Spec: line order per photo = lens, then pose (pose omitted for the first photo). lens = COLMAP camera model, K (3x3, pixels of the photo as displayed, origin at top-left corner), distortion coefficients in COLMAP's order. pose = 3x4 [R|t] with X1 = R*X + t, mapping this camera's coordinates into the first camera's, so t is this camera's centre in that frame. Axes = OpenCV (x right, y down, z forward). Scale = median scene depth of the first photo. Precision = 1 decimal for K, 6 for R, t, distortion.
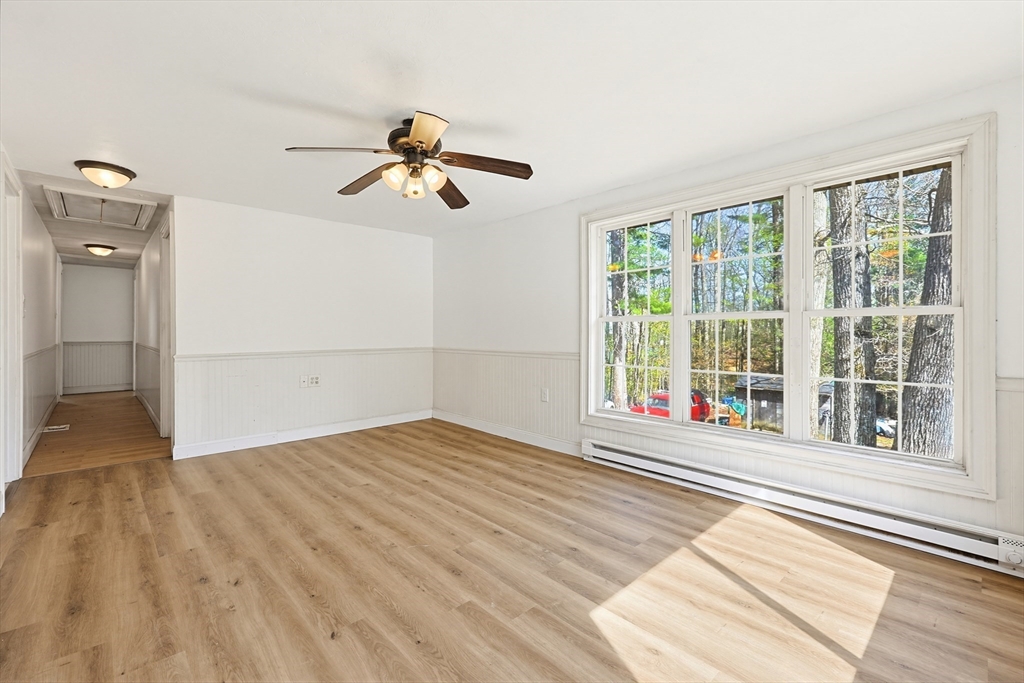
lens RADIAL K [[445.5, 0, 511.1], [0, 445.5, 338.7], [0, 0, 1]] dist [-0.000358, 0.000455]
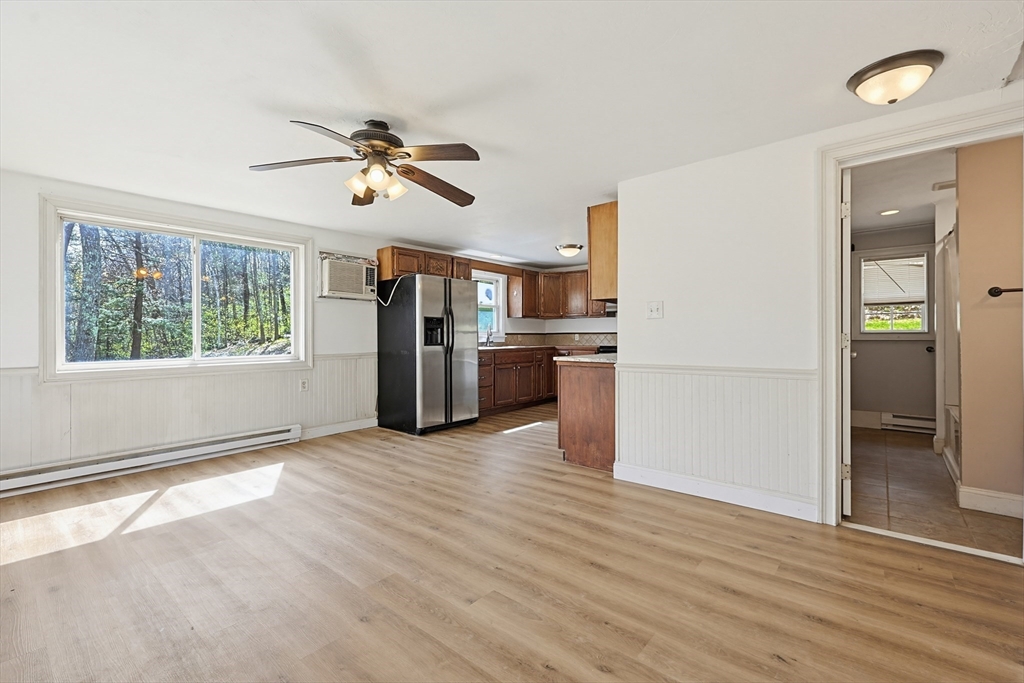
lens RADIAL K [[445.5, 0, 511.1], [0, 445.5, 338.7], [0, 0, 1]] dist [-0.000358, 0.000455]
pose [[-0.993148, 0.003330, -0.116819, -0.339567], [0.001826, 0.999914, 0.012976, -0.017666], [0.116853, 0.012673, -0.993068, 1.720208]]
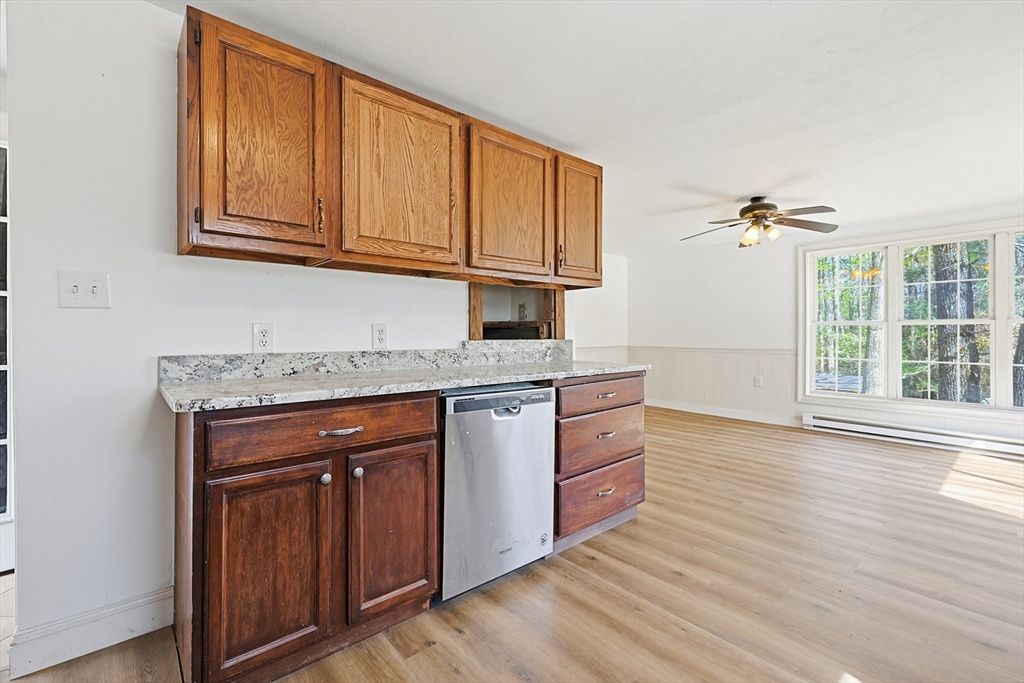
lens RADIAL K [[450.8, 0, 511.0], [0, 450.8, 331.8], [0, 0, 1]] dist [0.000899, 0.000027]
pose [[0.999414, -0.001062, -0.034202, -0.870714], [0.000467, 0.999849, -0.017386, 0.004372], [0.034215, 0.017360, 0.999264, -0.508784]]
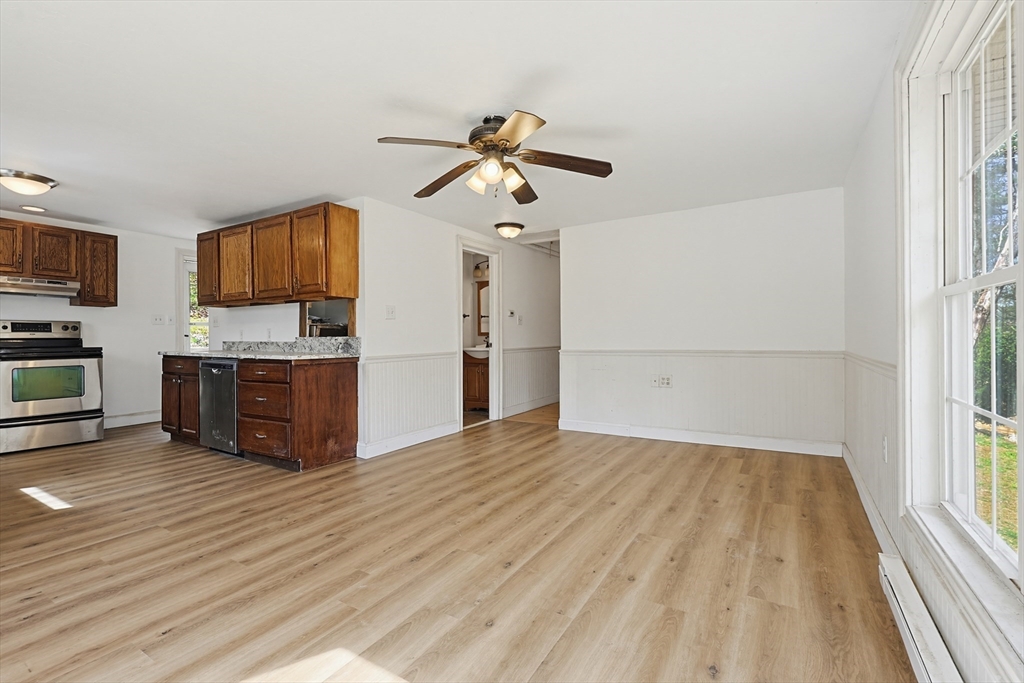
lens RADIAL K [[461.1, 0, 509.9], [0, 461.1, 335.7], [0, 0, 1]] dist [0.001582, 0.000446]
pose [[0.264791, -0.002246, -0.964303, 0.681903], [-0.006551, 0.999970, -0.004128, 0.003242], [0.964284, 0.007410, 0.264768, 0.641889]]
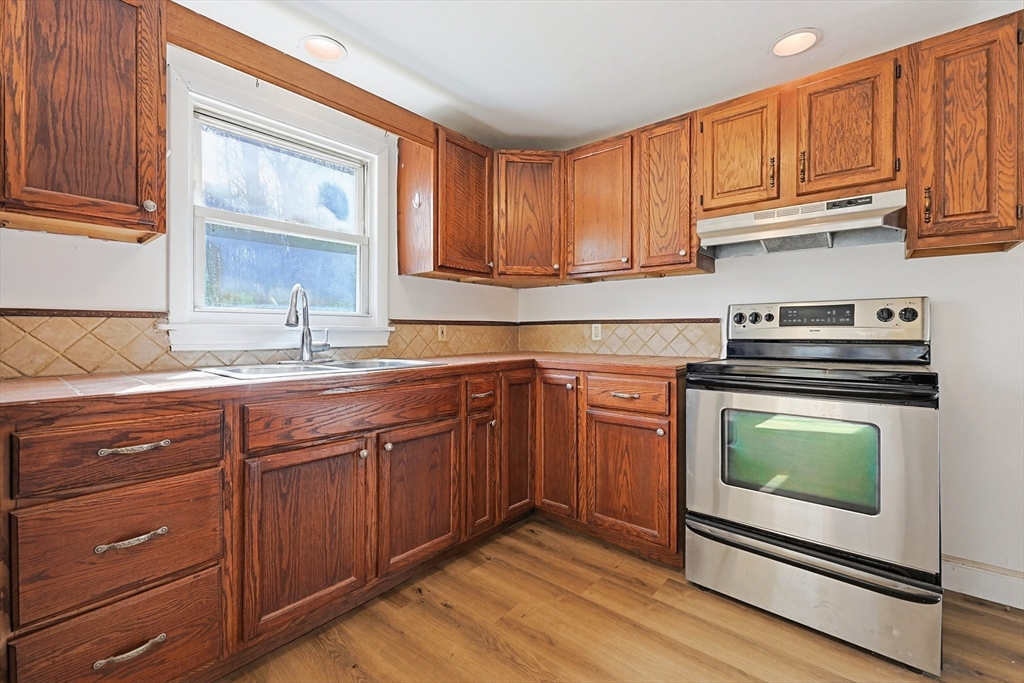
lens RADIAL K [[441.1, 0, 508.8], [0, 441.1, 334.8], [0, 0, 1]] dist [-0.002765, -0.000264]
pose [[-0.994310, 0.000588, -0.106527, -0.730685], [-0.001108, 0.999874, 0.015858, -0.001598], [0.106523, 0.015885, -0.994183, 0.119308]]
